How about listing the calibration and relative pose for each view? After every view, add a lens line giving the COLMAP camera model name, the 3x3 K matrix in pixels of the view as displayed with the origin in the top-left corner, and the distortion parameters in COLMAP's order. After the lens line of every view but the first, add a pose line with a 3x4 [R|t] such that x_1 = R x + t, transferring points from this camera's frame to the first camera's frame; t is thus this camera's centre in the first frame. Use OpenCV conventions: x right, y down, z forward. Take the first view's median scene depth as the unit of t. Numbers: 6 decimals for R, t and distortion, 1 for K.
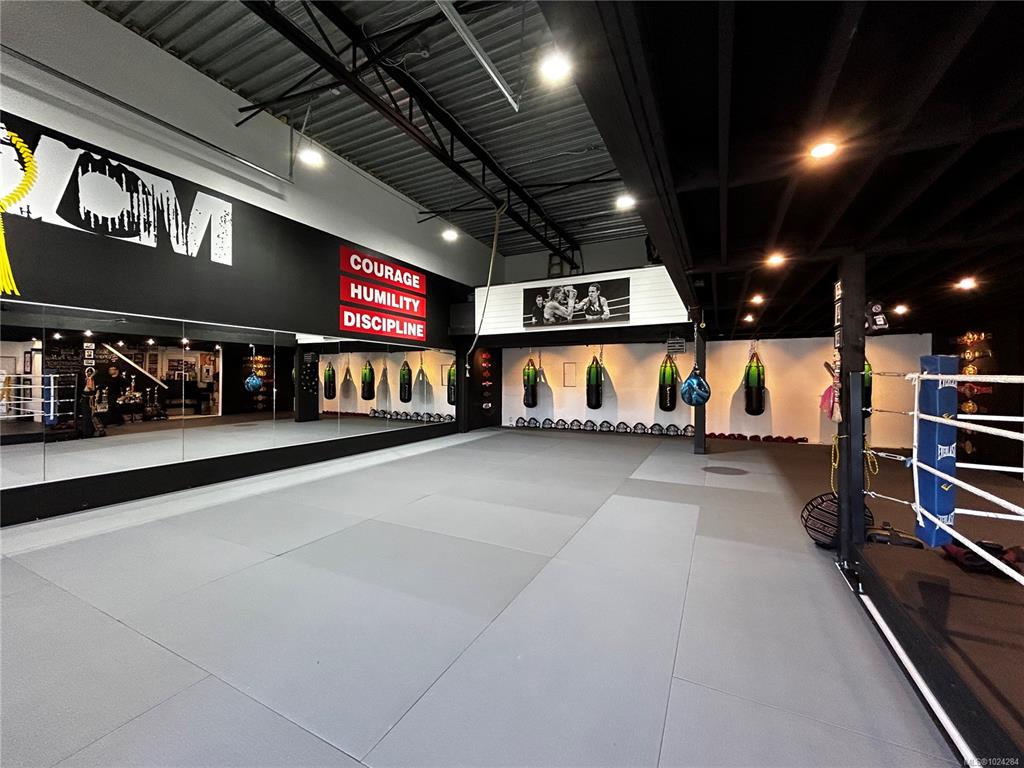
lens RADIAL K [[411.4, 0, 506.0], [0, 411.4, 377.0], [0, 0, 1]] dist [-0.017721, -0.000201]
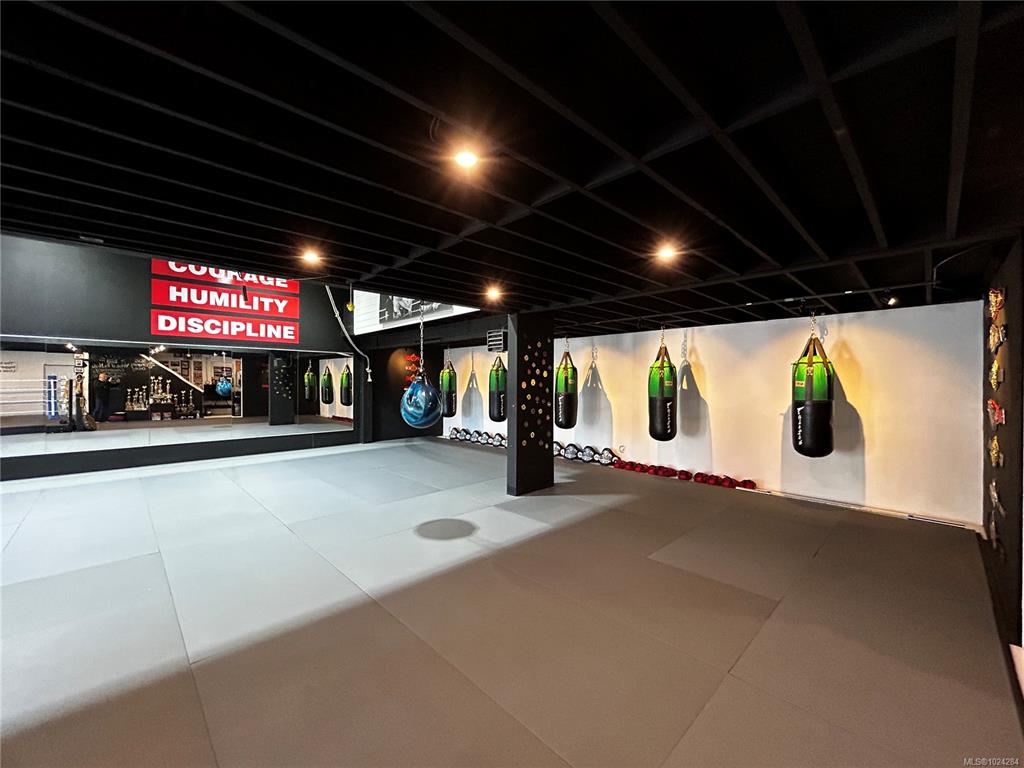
lens RADIAL K [[411.4, 0, 512.2], [0, 411.4, 387.7], [0, 0, 1]] dist [-0.017721, -0.000201]
pose [[0.943957, 0.006952, -0.329994, 0.611651], [-0.002093, 0.999884, 0.015078, -0.002355], [0.330061, -0.013542, 0.943863, 0.298053]]
